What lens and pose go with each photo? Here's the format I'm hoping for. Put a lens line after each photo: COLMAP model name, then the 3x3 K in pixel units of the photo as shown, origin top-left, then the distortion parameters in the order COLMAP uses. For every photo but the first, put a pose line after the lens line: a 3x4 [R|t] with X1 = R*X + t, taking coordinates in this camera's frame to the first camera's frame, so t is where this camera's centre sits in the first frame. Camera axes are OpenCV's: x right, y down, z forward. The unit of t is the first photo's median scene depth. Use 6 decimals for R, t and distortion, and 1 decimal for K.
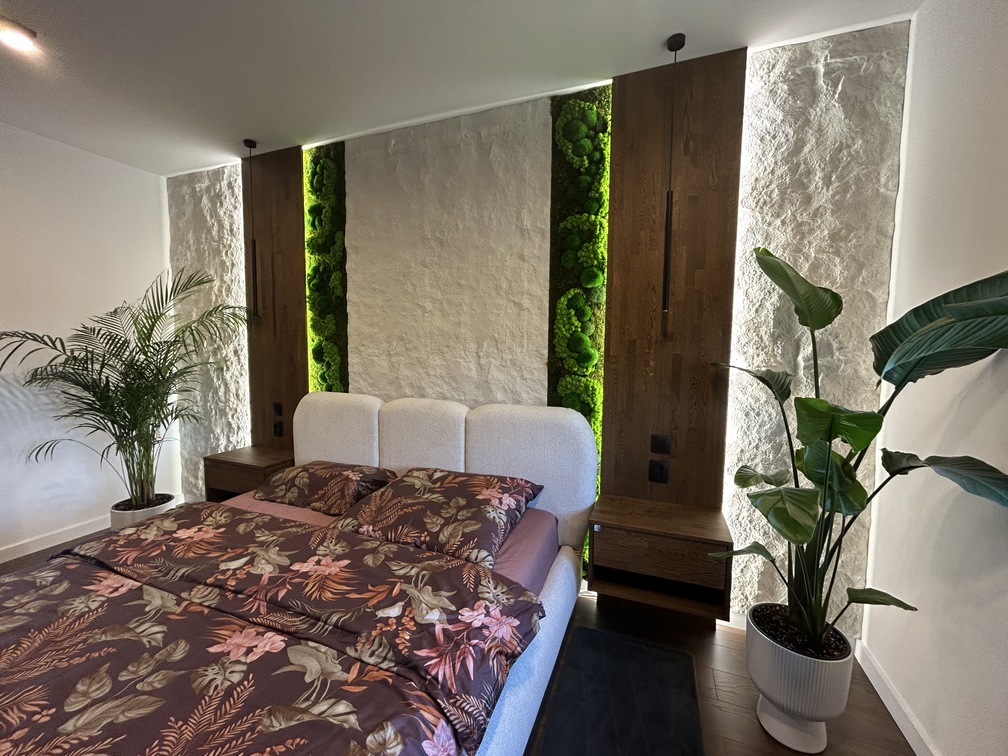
lens RADIAL K [[408.7, 0, 504.3], [0, 408.7, 375.4], [0, 0, 1]] dist [-0.002047, 0.001601]
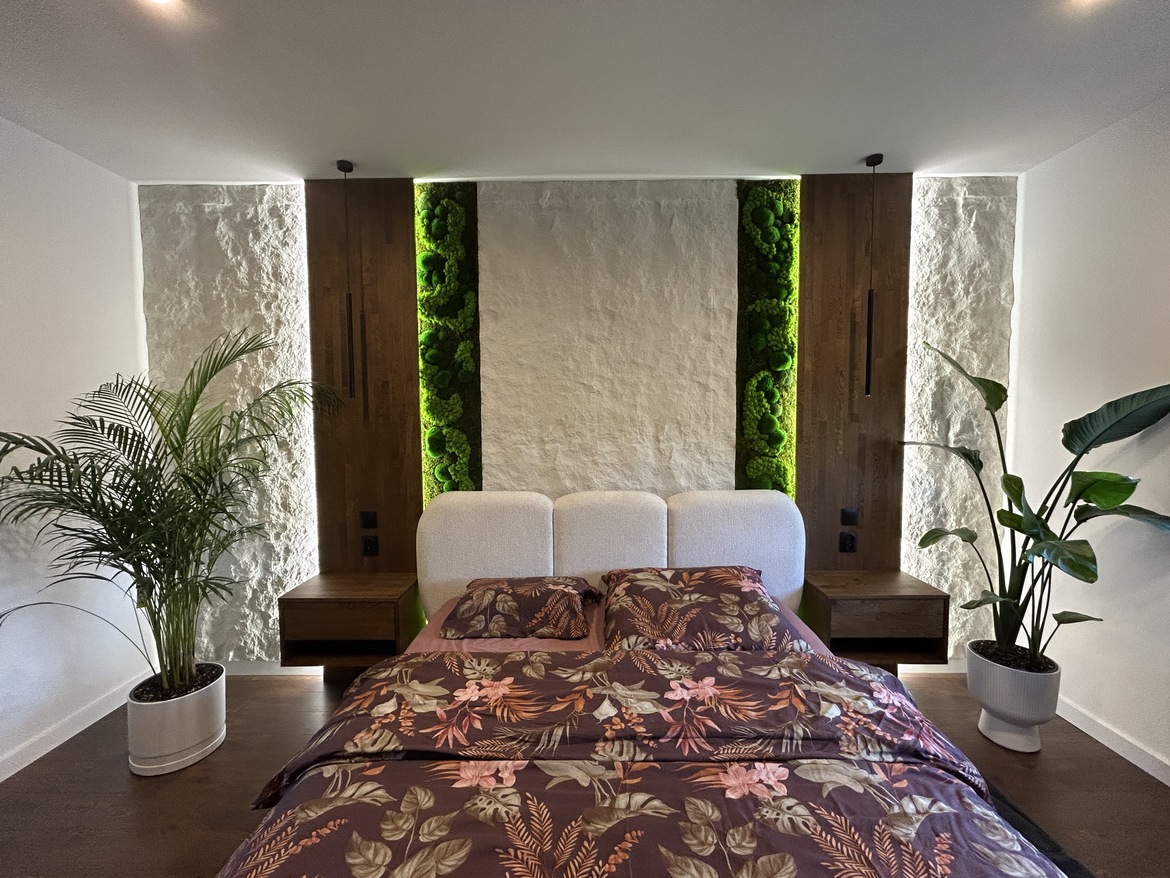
lens RADIAL K [[474.4, 0, 584.4], [0, 474.4, 436.0], [0, 0, 1]] dist [-0.002047, 0.001601]
pose [[0.934749, -0.035744, 0.353508, -0.684844], [0.043305, 0.998971, -0.013501, -0.057047], [-0.352661, 0.027929, 0.935334, 0.064147]]
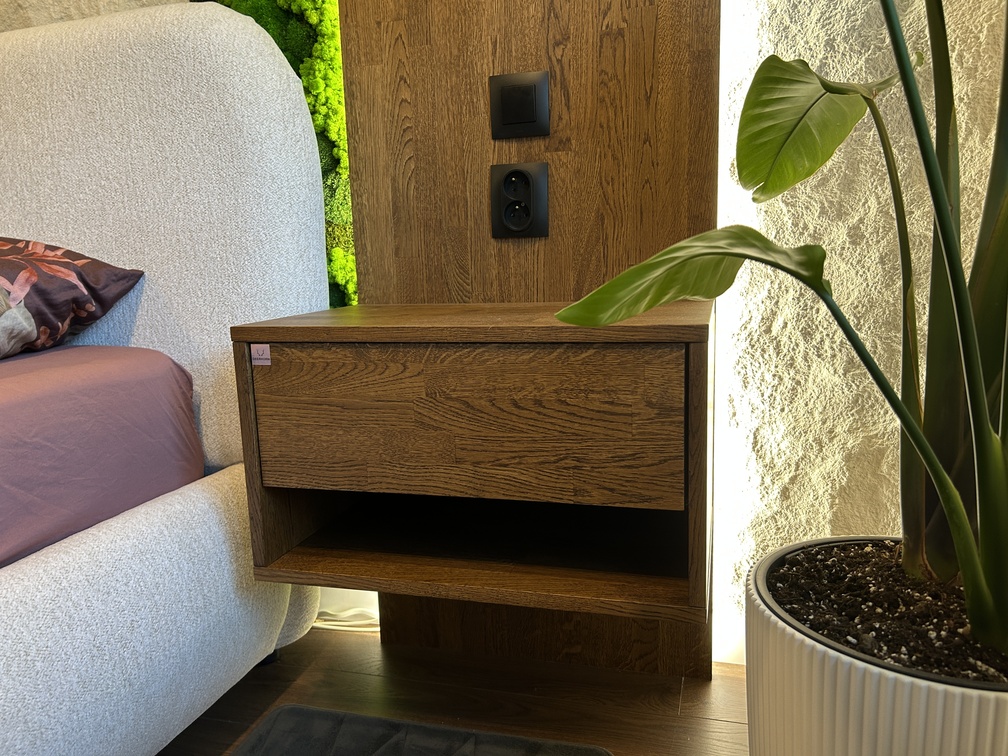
lens RADIAL K [[760.0, 0, 511.4], [0, 760.0, 378.7], [0, 0, 1]] dist [0.054757, -0.067667]
pose [[0.994795, -0.059575, 0.082670, 0.306885], [0.051839, 0.994339, 0.092754, 0.304502], [-0.087727, -0.087986, 0.992251, 0.406020]]
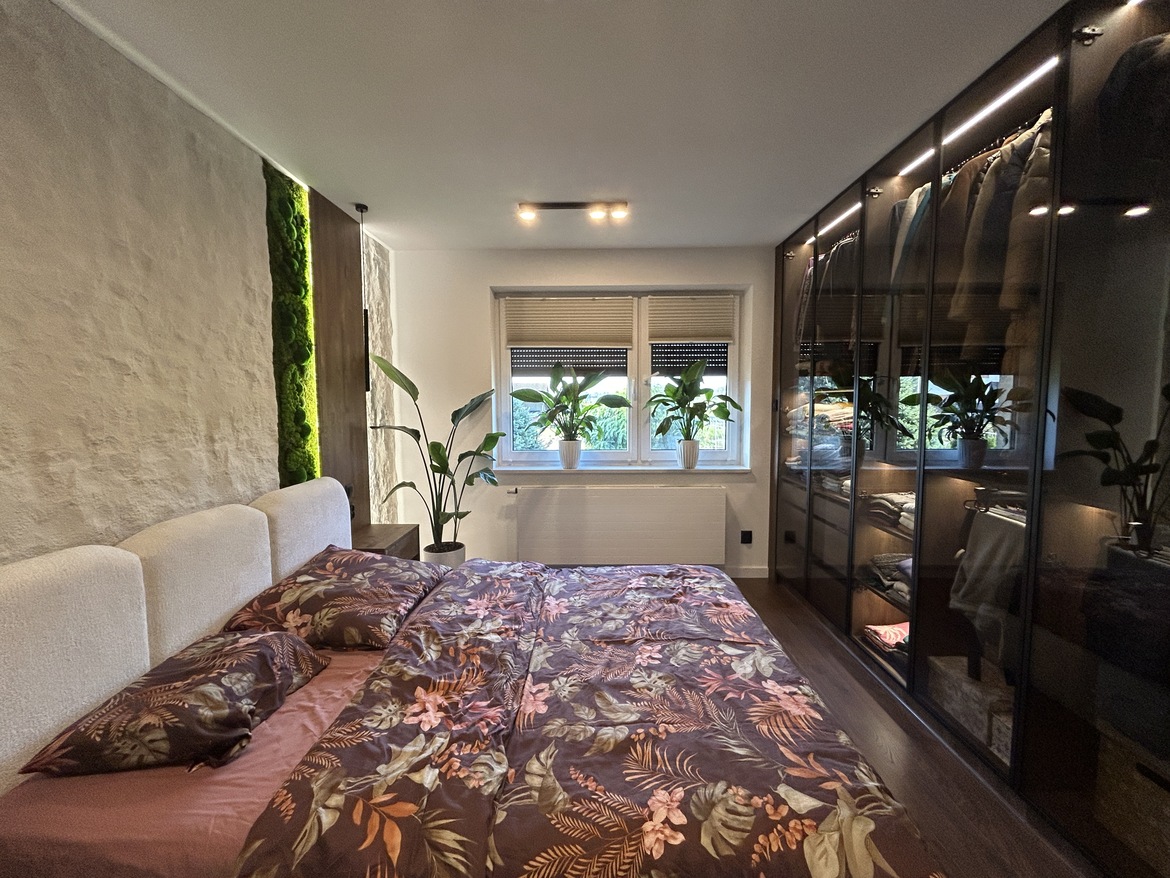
lens RADIAL K [[474.4, 0, 585.4], [0, 474.4, 435.5], [0, 0, 1]] dist [-0.002047, 0.001601]
pose [[-0.344293, -0.076258, 0.935760, -1.245513], [0.072675, 0.991541, 0.107543, -0.113495], [-0.936045, 0.105032, -0.335839, 0.755458]]
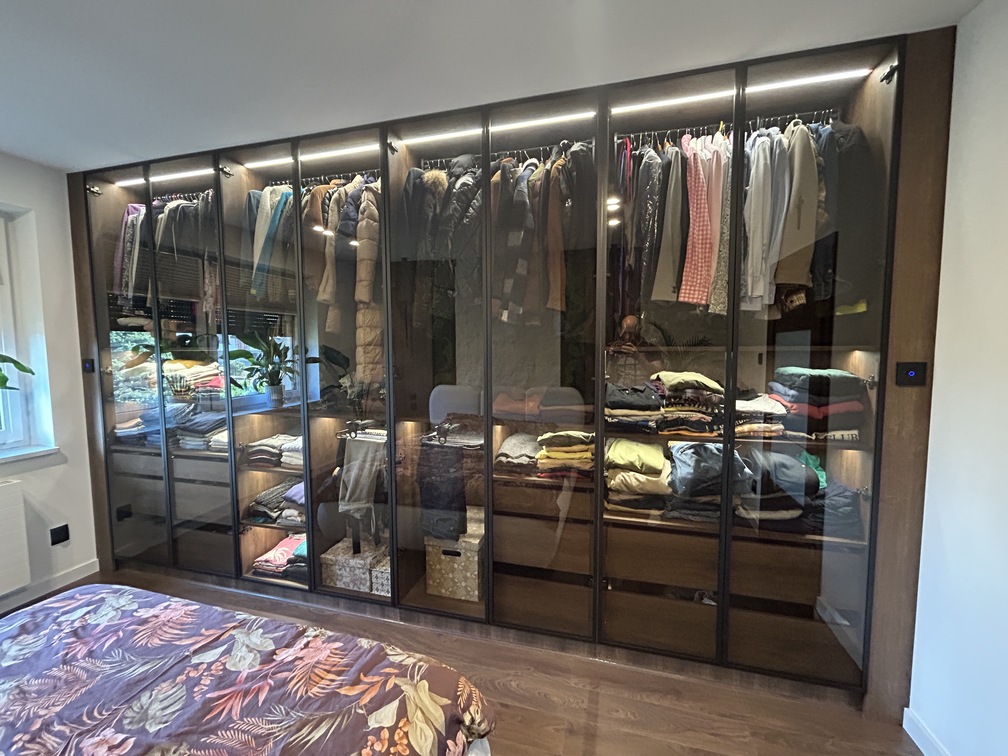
lens RADIAL K [[408.7, 0, 502.3], [0, 408.7, 374.0], [0, 0, 1]] dist [-0.002047, 0.001601]
pose [[-0.994767, 0.003086, -0.102127, -0.972712], [-0.011979, 0.989129, 0.146564, -0.160654], [0.101469, 0.147020, -0.983915, 0.880918]]
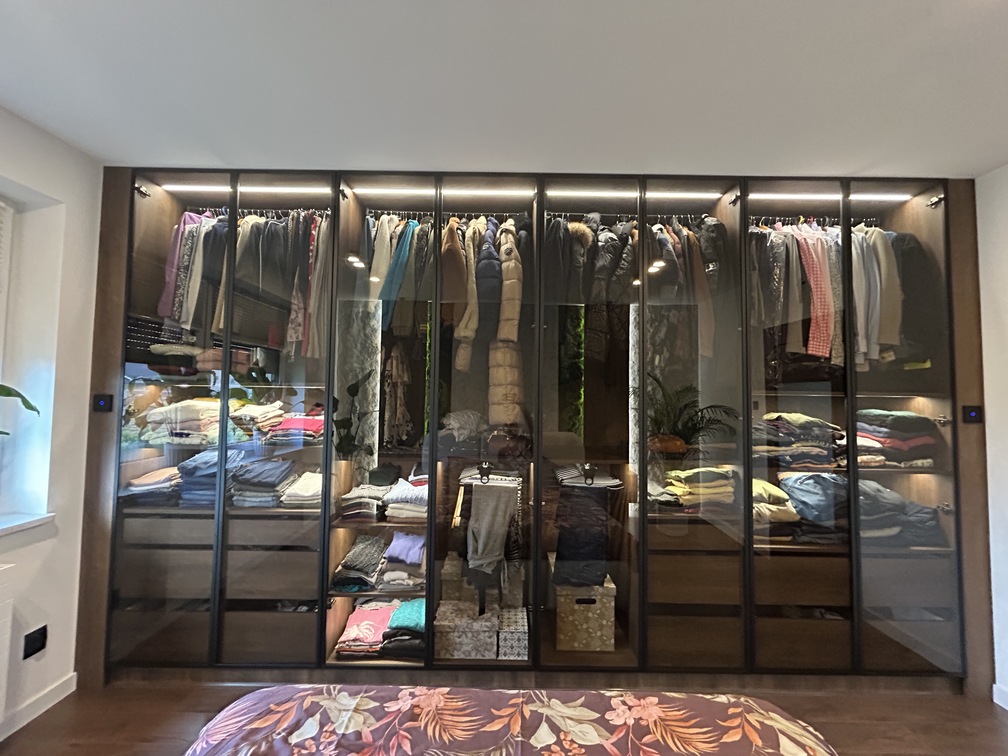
lens RADIAL K [[408.7, 0, 504.9], [0, 408.7, 375.3], [0, 0, 1]] dist [-0.002047, 0.001601]
pose [[-0.933119, -0.038373, -0.357514, -0.353972], [-0.050532, 0.998416, 0.024727, -0.123326], [0.355999, 0.041139, -0.933581, 0.748461]]
